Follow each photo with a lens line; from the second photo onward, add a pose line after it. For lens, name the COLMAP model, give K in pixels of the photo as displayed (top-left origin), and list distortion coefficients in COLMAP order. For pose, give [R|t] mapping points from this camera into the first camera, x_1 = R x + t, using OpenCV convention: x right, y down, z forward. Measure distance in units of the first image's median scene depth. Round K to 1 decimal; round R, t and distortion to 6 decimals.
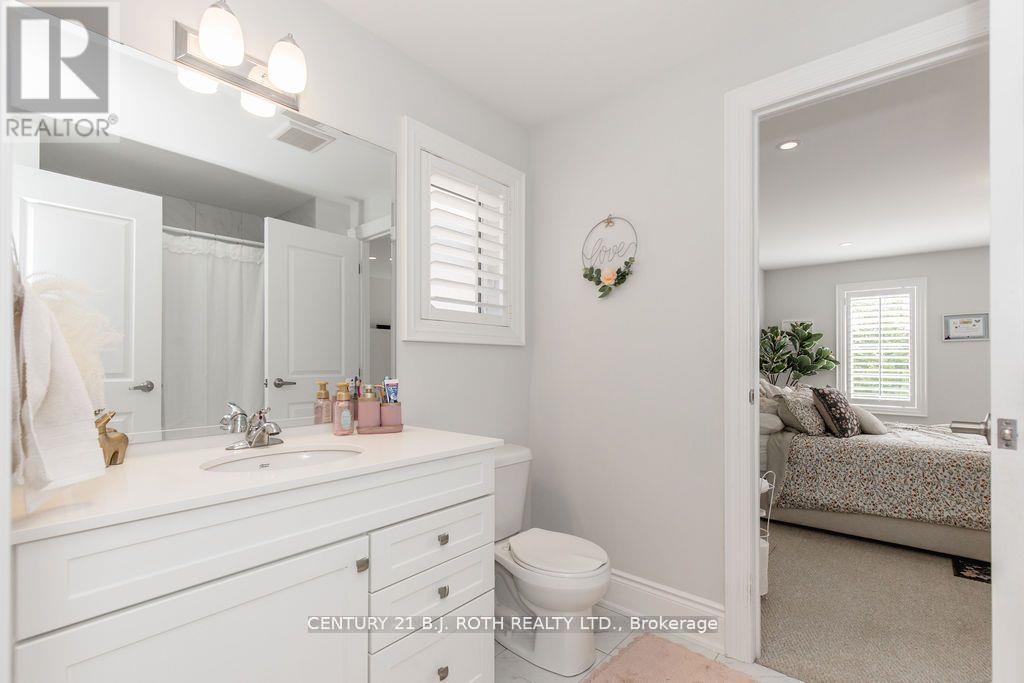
lens RADIAL K [[473.4, 0, 501.8], [0, 473.4, 356.3], [0, 0, 1]] dist [0.003253, 0.000323]
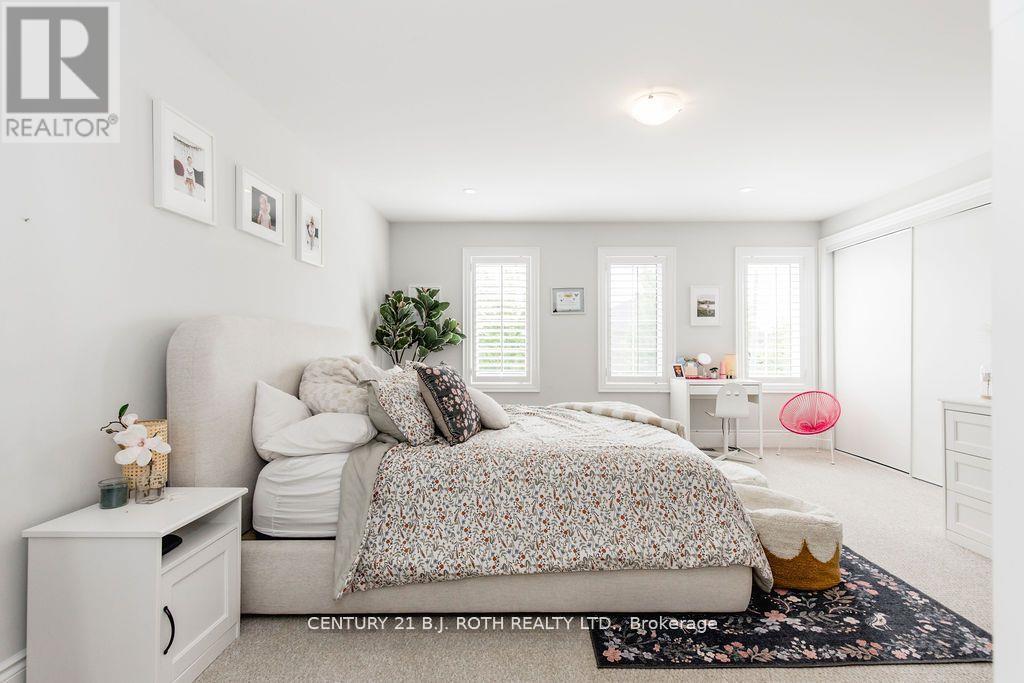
lens RADIAL K [[473.4, 0, 514.7], [0, 473.4, 340.6], [0, 0, 1]] dist [0.003253, 0.000323]
pose [[0.763533, 0.000166, 0.645768, 0.347450], [-0.002336, 0.999994, 0.002504, 0.030492], [-0.645764, -0.003420, 0.763529, 0.439664]]
